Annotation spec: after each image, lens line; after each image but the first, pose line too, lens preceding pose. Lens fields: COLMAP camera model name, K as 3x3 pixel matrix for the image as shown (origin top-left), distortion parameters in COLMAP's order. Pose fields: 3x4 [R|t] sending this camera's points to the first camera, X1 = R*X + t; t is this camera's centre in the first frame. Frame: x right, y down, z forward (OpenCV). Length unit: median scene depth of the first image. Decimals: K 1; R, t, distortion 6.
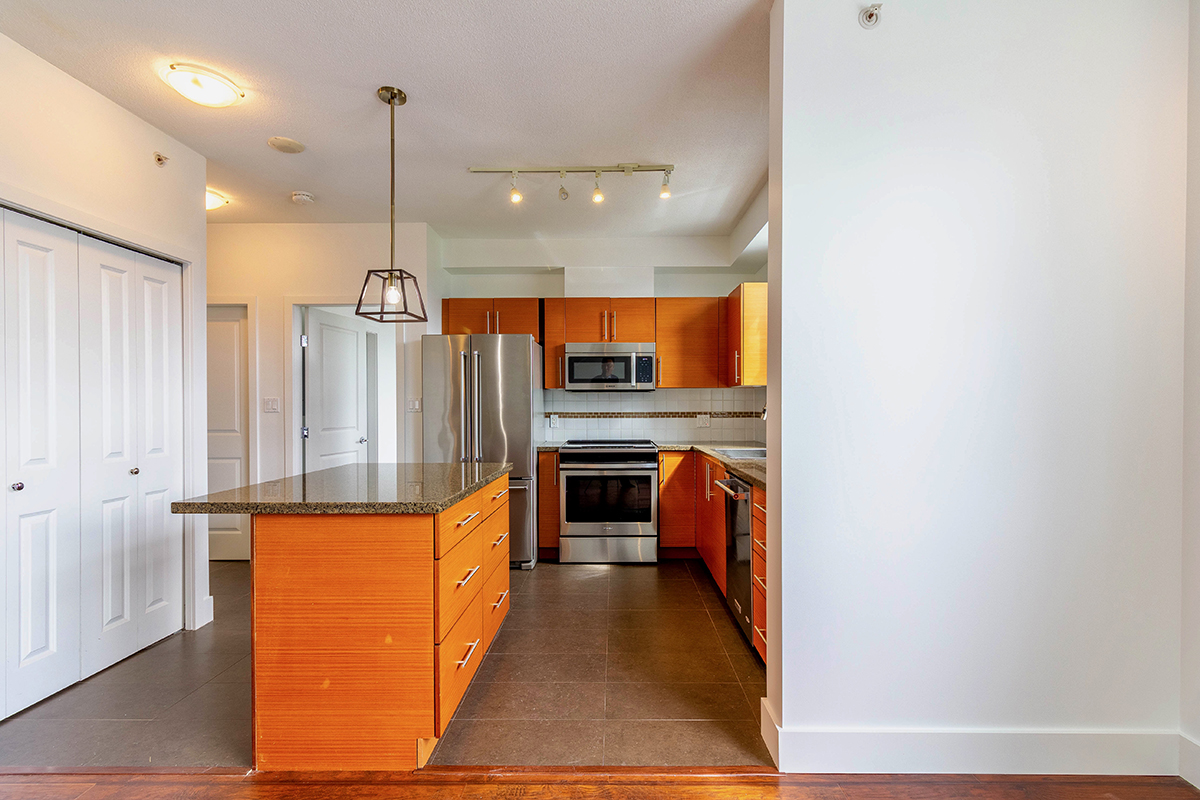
lens RADIAL K [[563.1, 0, 604.4], [0, 563.1, 412.7], [0, 0, 1]] dist [0.003256, -0.000538]
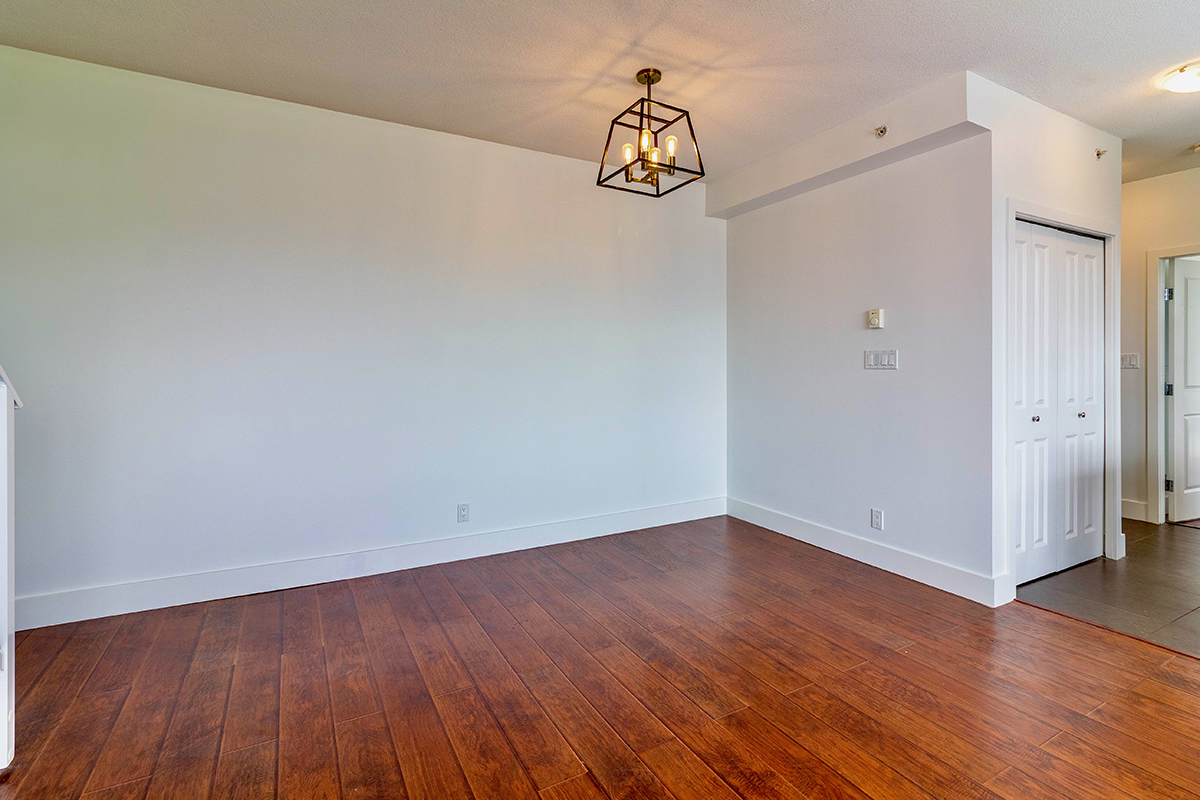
lens RADIAL K [[563.1, 0, 605.5], [0, 563.1, 362.6], [0, 0, 1]] dist [0.003256, -0.000538]
pose [[0.497164, -0.002186, -0.867654, -0.178714], [-0.009544, 0.999923, -0.007988, 0.006368], [0.867604, 0.012252, 0.497105, -0.318646]]
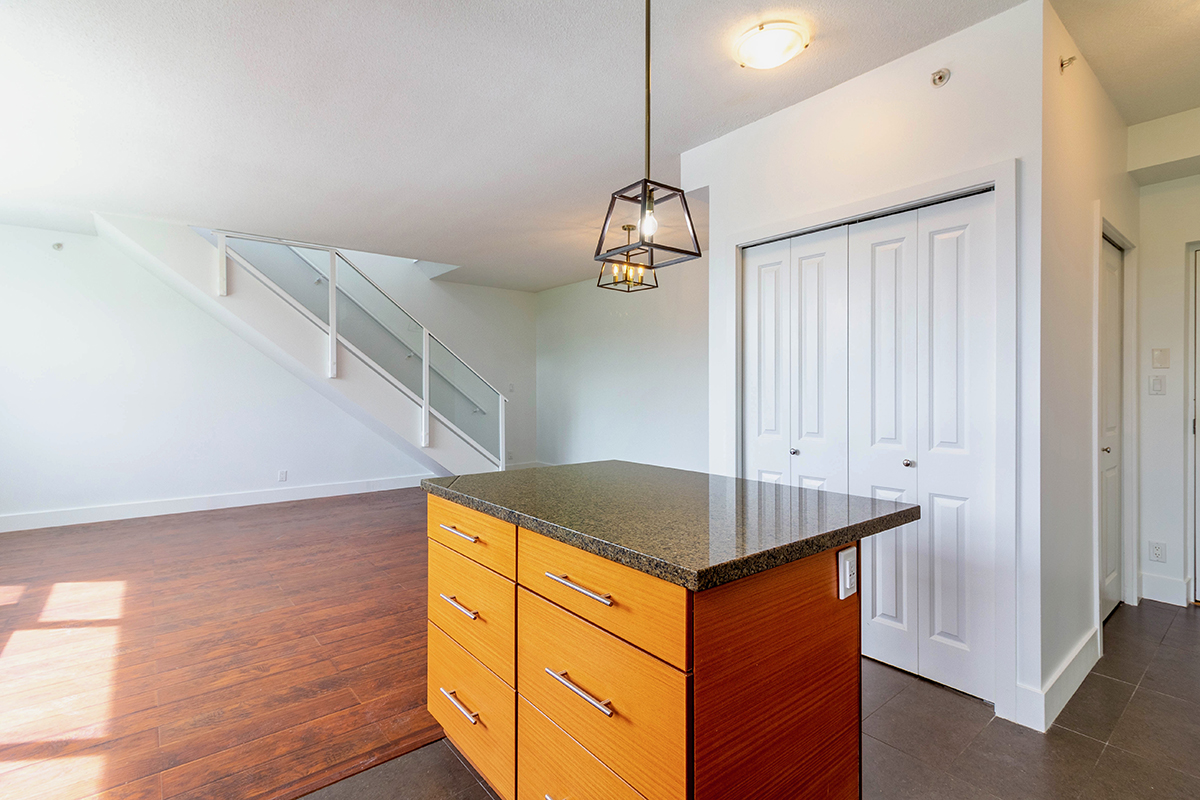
lens RADIAL K [[563.1, 0, 602.4], [0, 563.1, 387.9], [0, 0, 1]] dist [0.003256, -0.000538]
pose [[-0.767597, 0.001970, -0.640930, 0.055055], [-0.004380, 0.999956, 0.008319, -0.010518], [0.640918, 0.009193, -0.767554, 0.872854]]
